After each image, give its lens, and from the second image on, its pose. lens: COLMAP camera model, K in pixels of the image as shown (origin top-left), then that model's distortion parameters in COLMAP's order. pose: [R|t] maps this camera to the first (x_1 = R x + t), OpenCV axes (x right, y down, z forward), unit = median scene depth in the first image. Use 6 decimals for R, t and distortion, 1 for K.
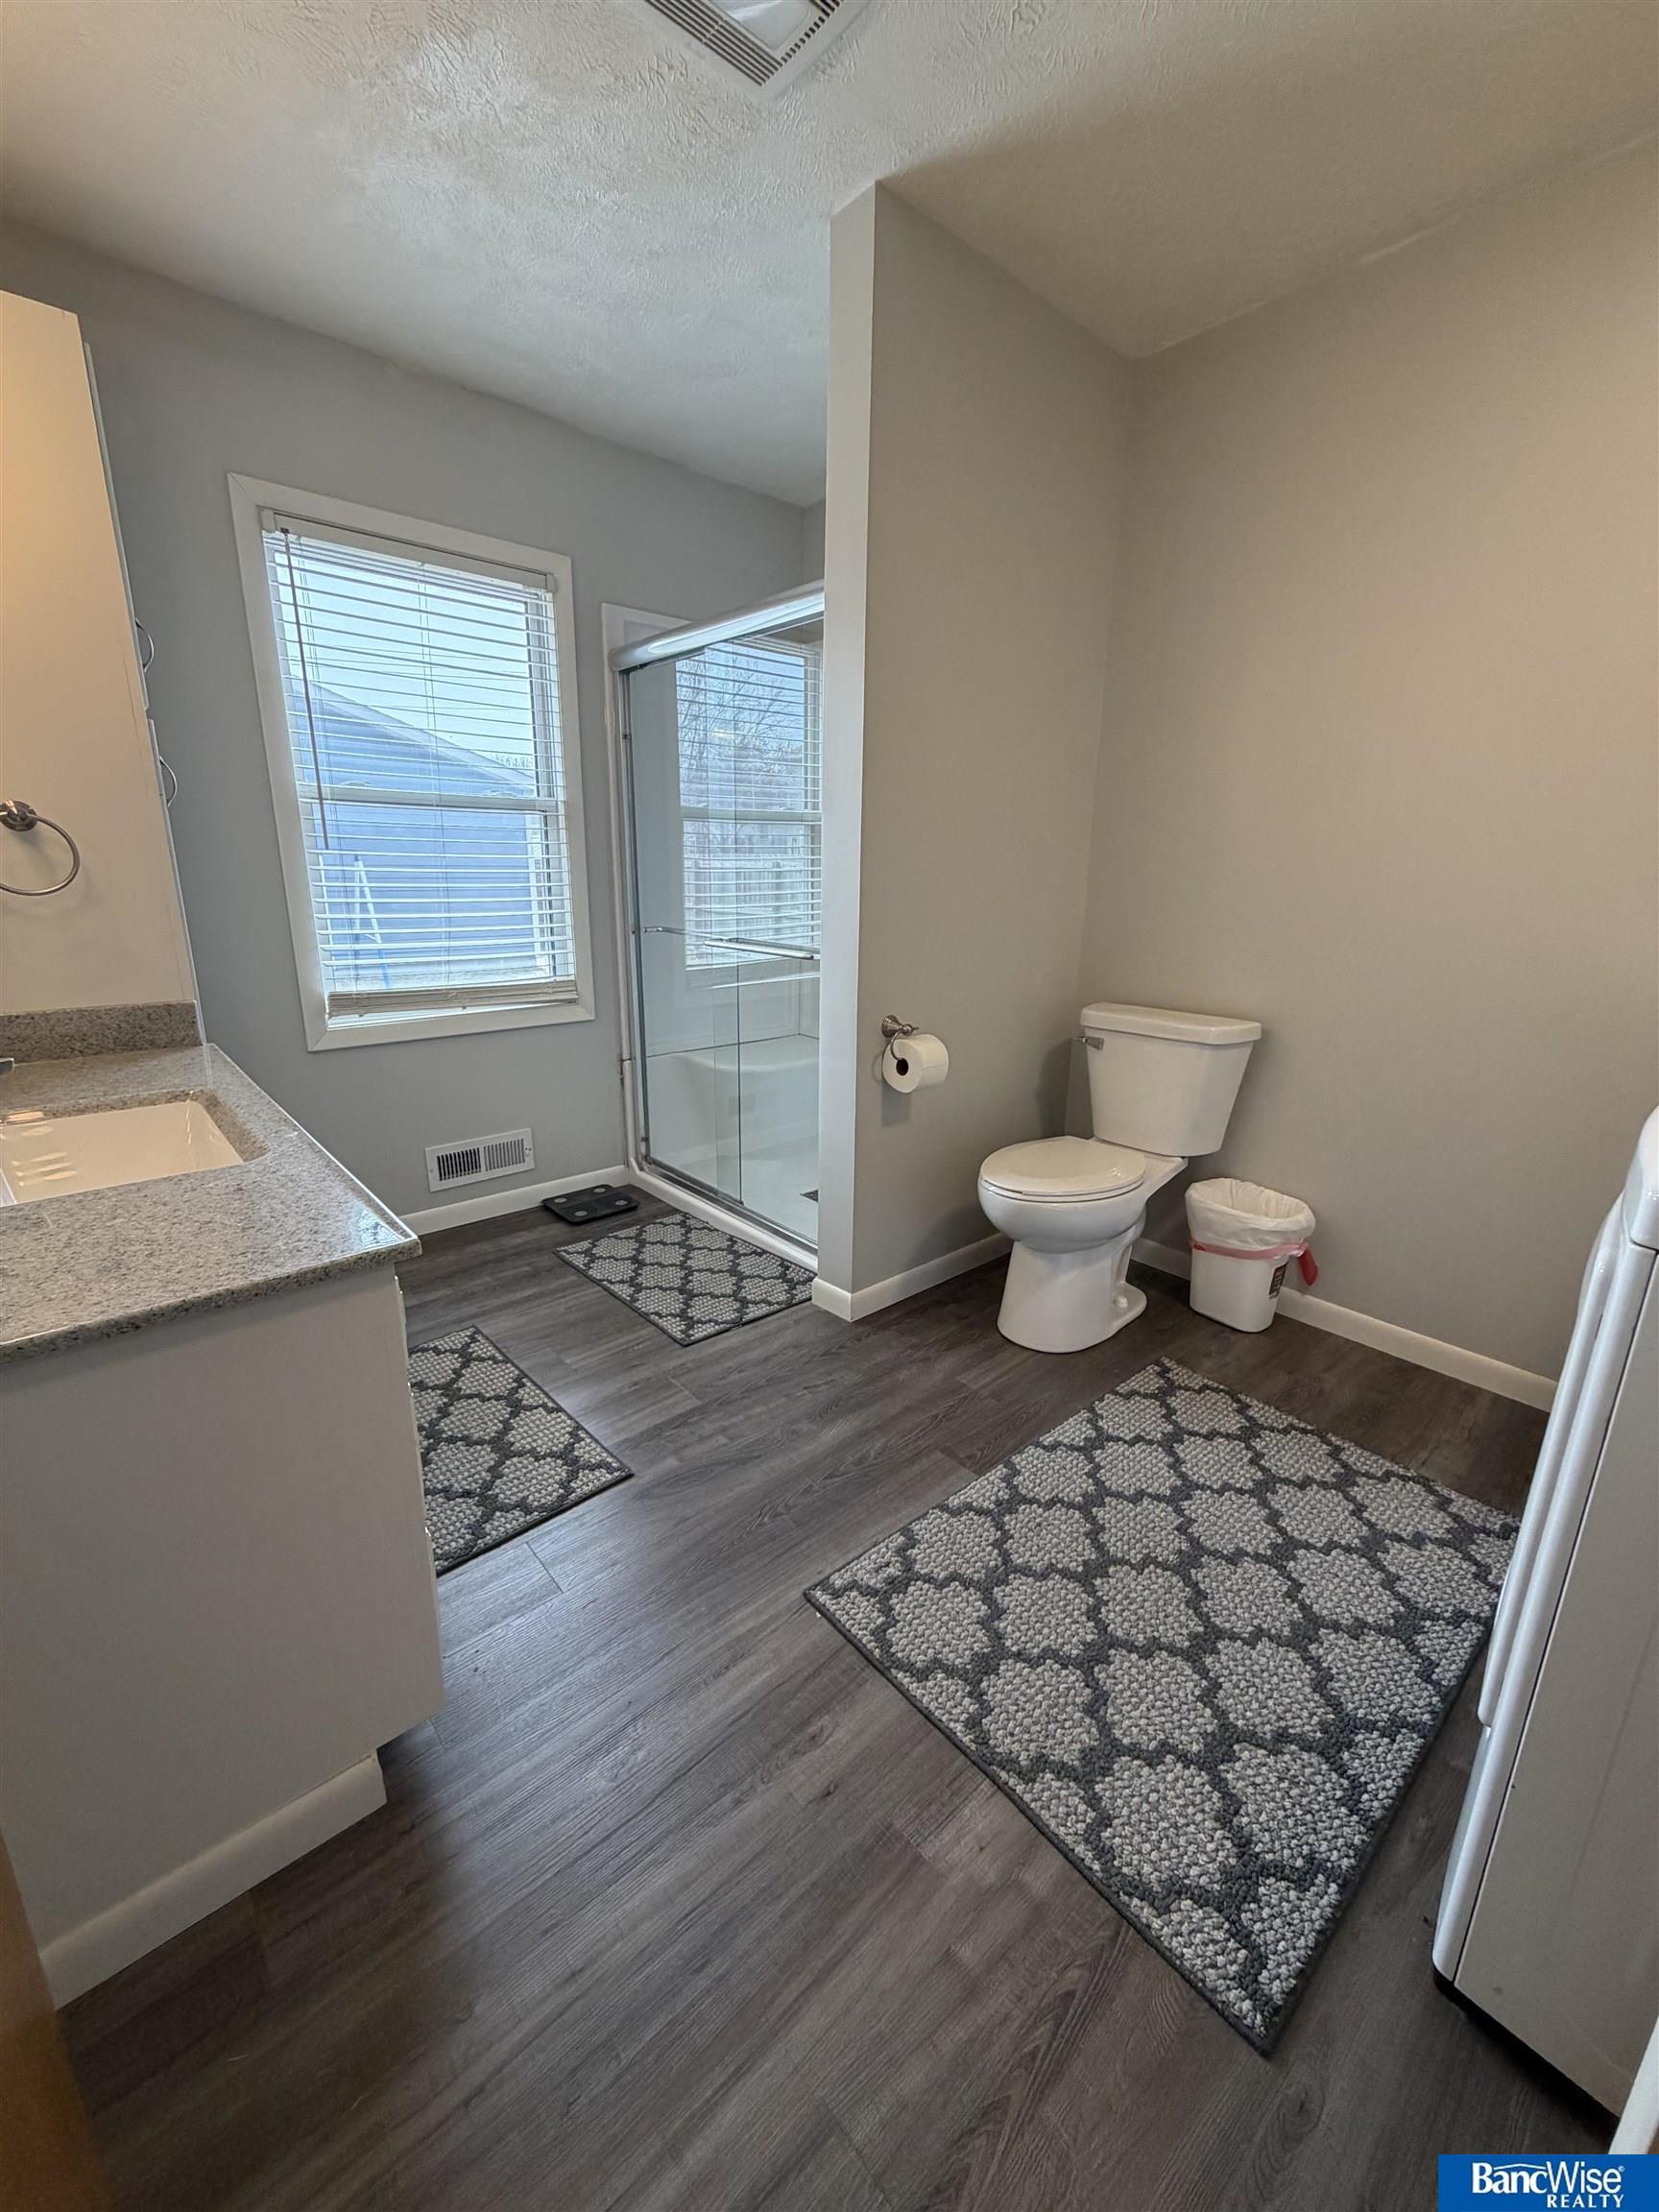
lens RADIAL K [[885.5, 0, 834.1], [0, 885.5, 1102.3], [0, 0, 1]] dist [0.001804, 0.000484]
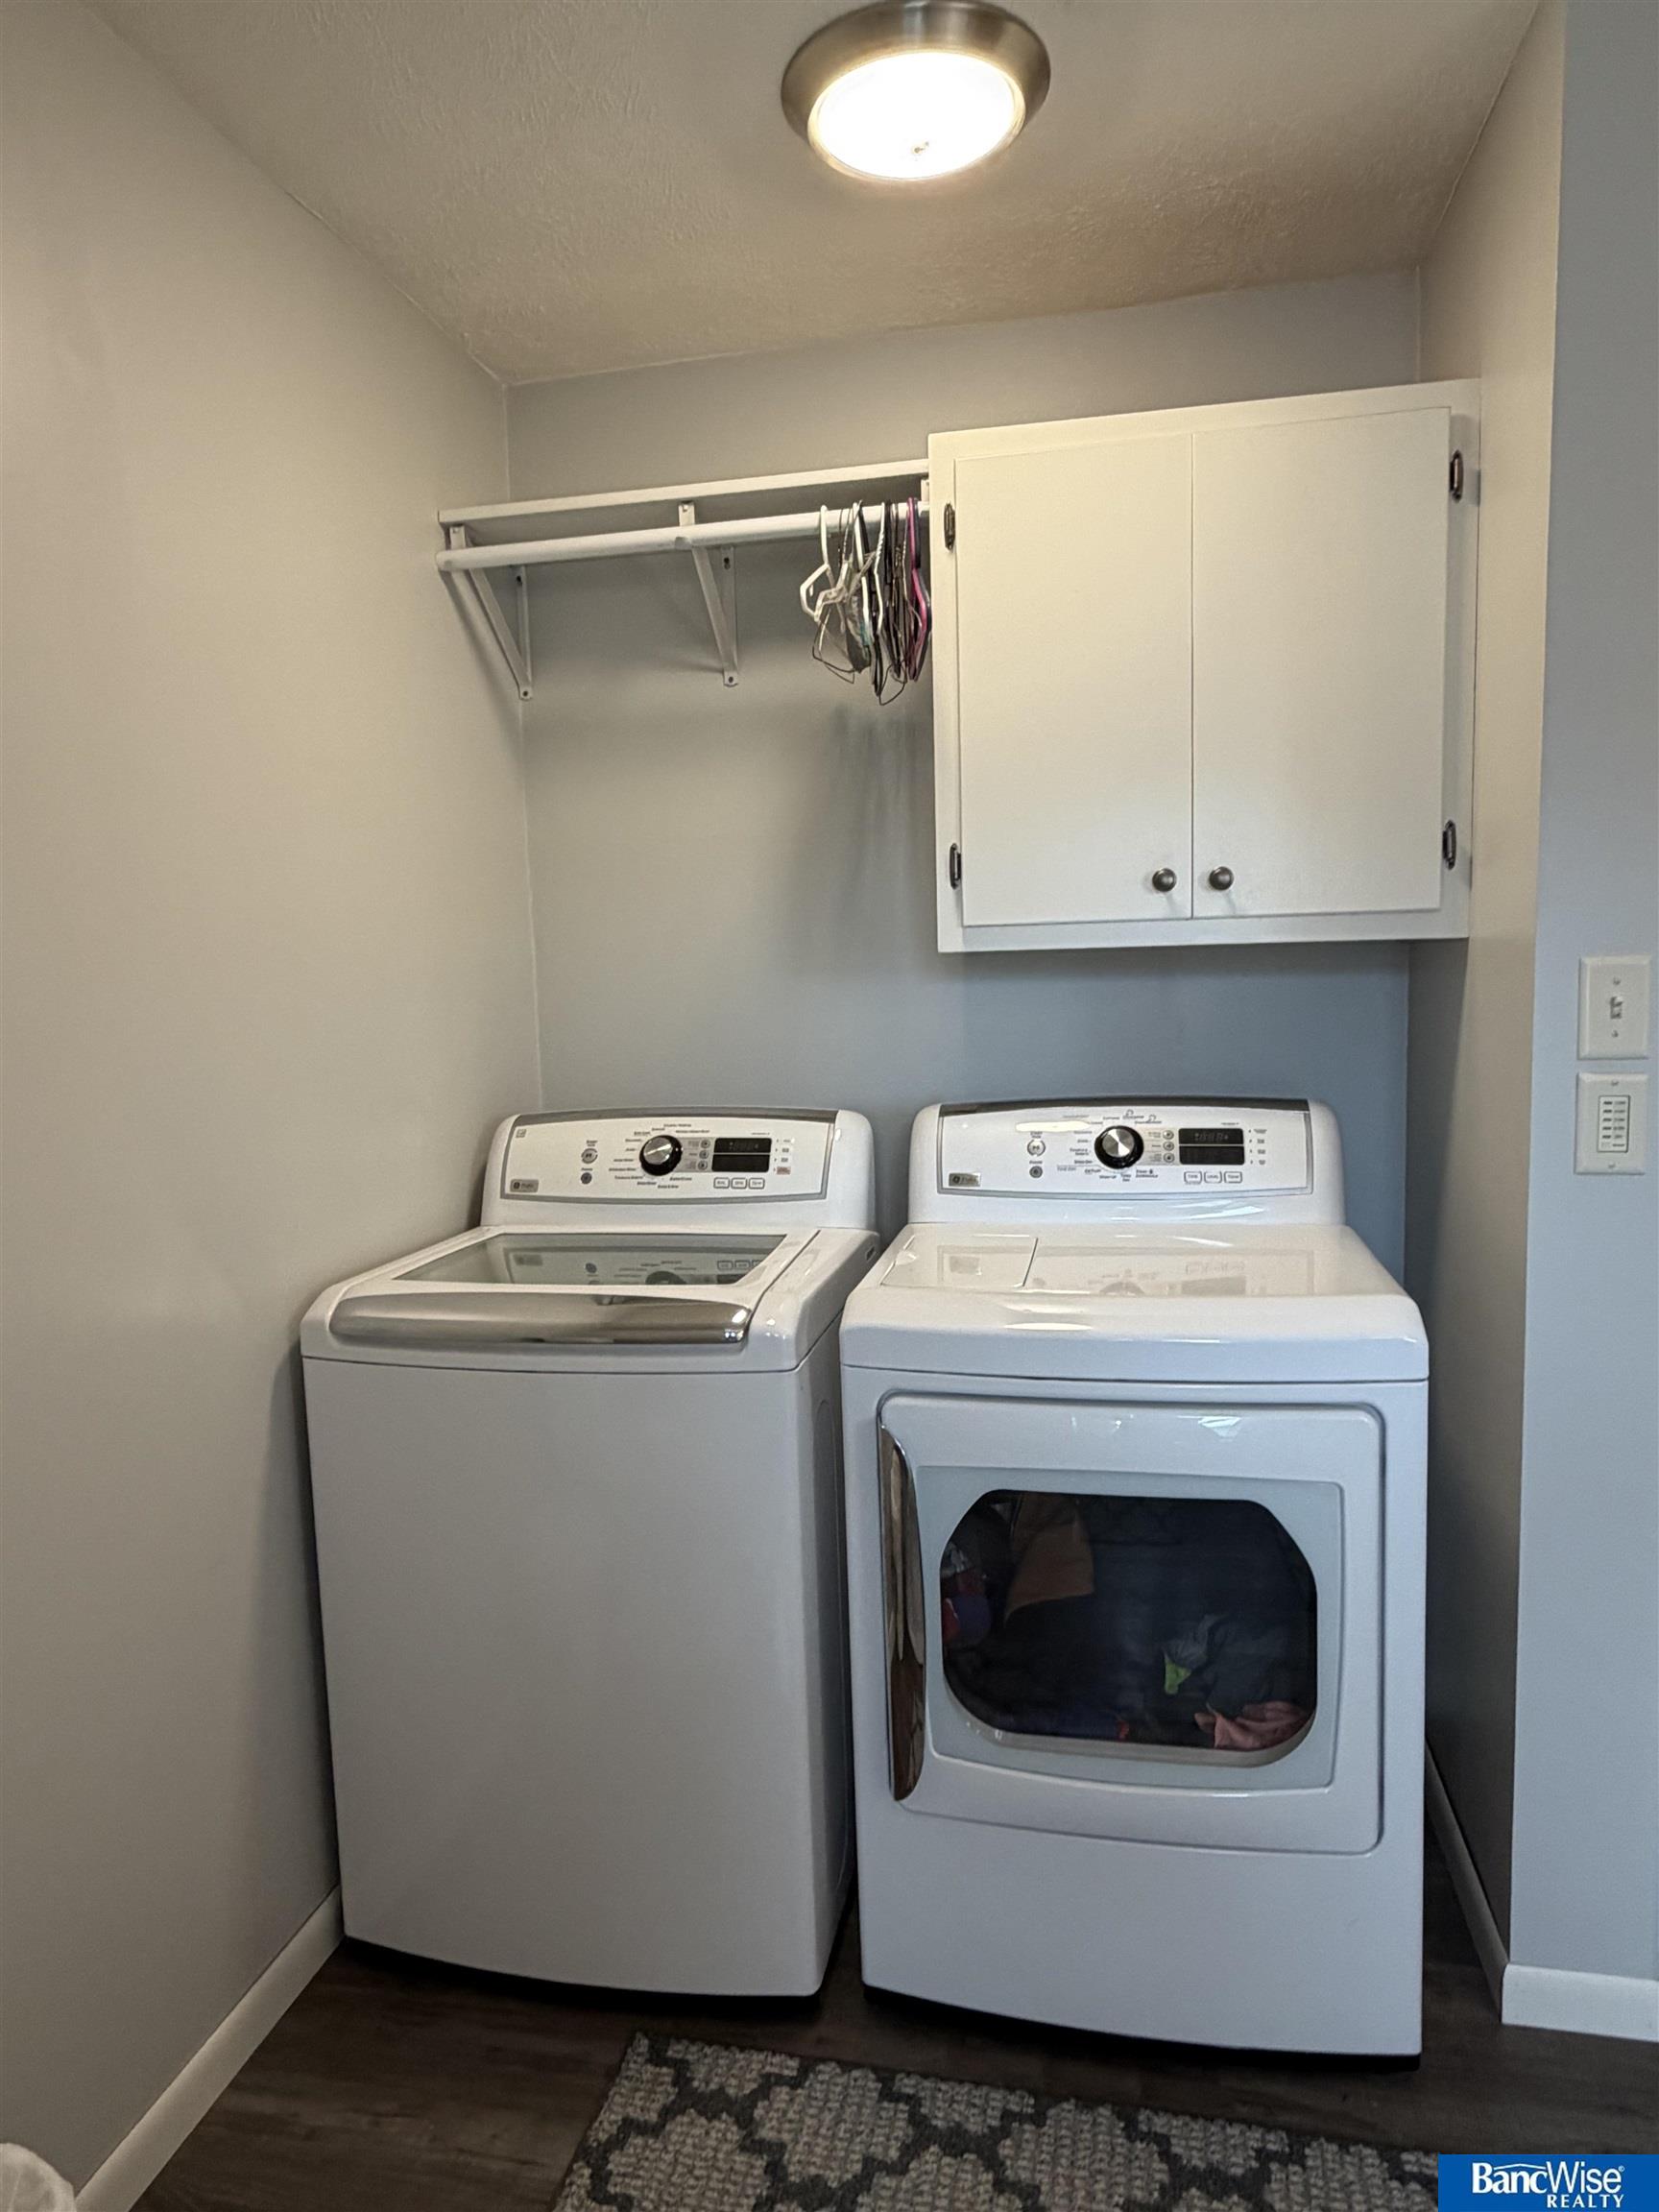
lens RADIAL K [[1394.5, 0, 825.6], [0, 1394.5, 1115.5], [0, 0, 1]] dist [0.009446, 0.003869]
pose [[-0.587765, -0.082981, 0.804765, -0.106903], [0.236308, 0.933739, 0.268869, -0.397429], [-0.773751, 0.348204, -0.529210, 1.056275]]
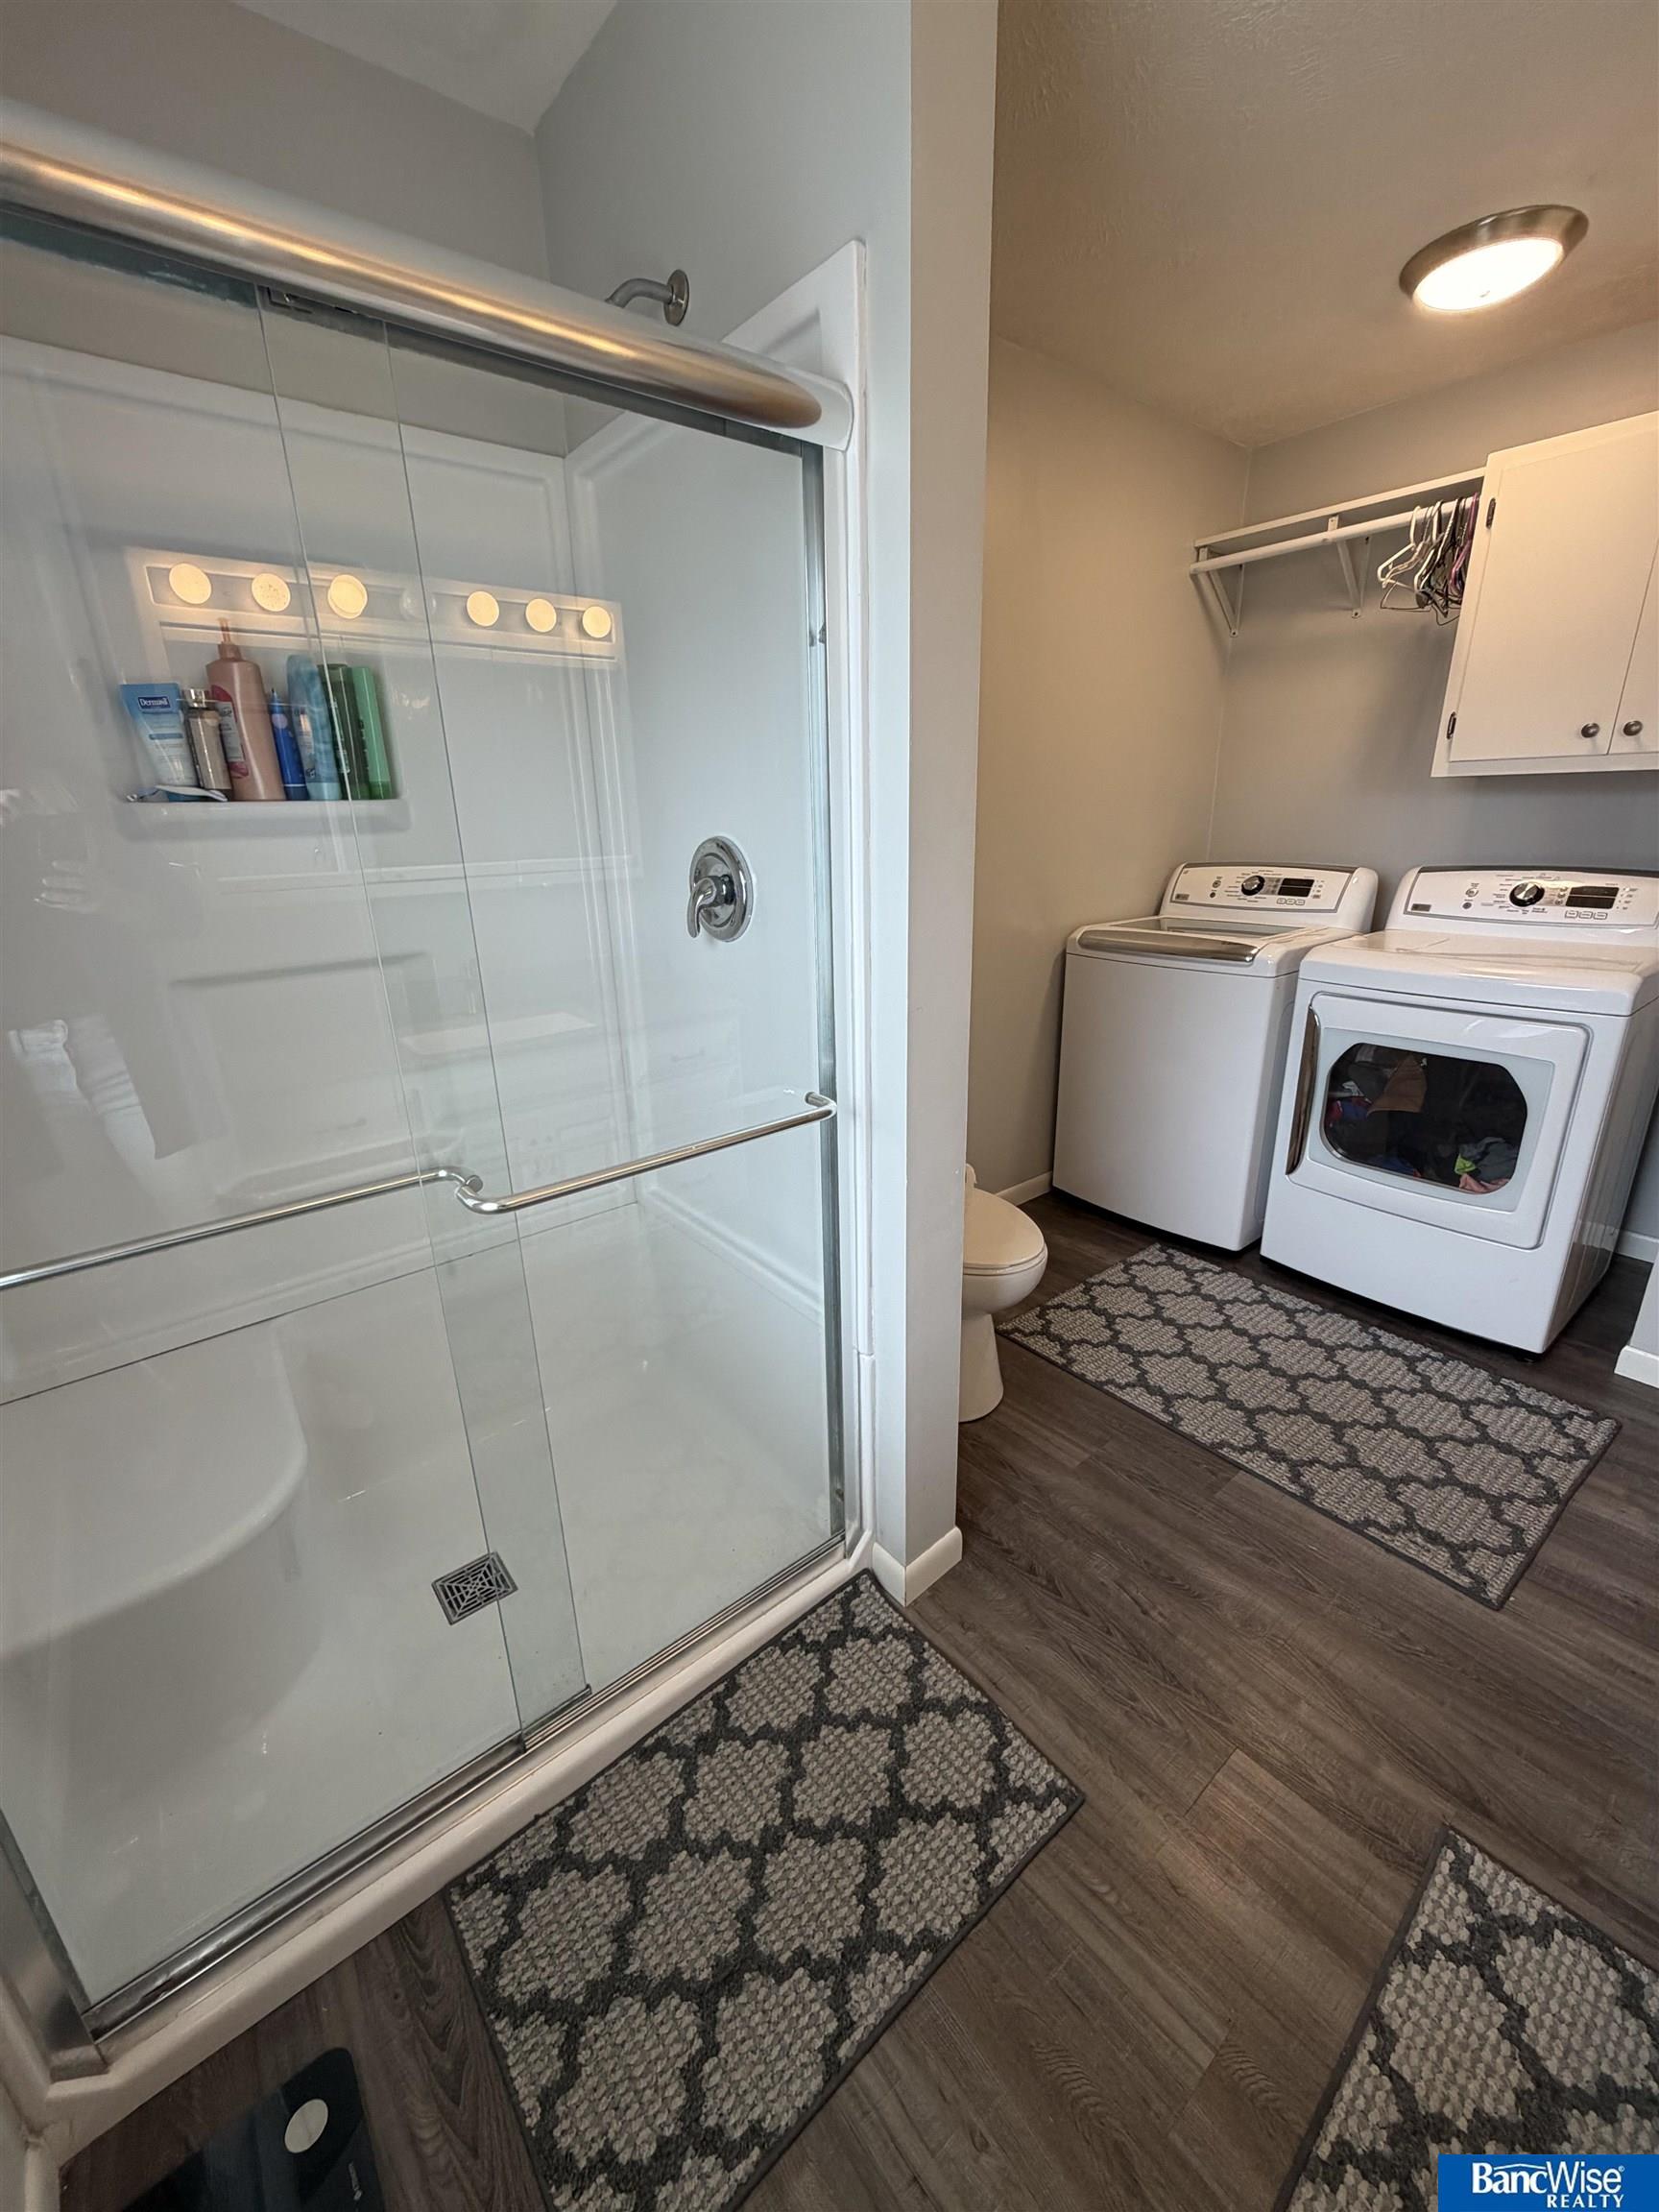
lens RADIAL K [[885.5, 0, 829.6], [0, 885.5, 1102.9], [0, 0, 1]] dist [0.001804, 0.000484]
pose [[0.042643, -0.328817, 0.943431, -0.664374], [0.287291, 0.908443, 0.303637, -0.408997], [-0.956894, 0.258091, 0.133205, 1.134978]]
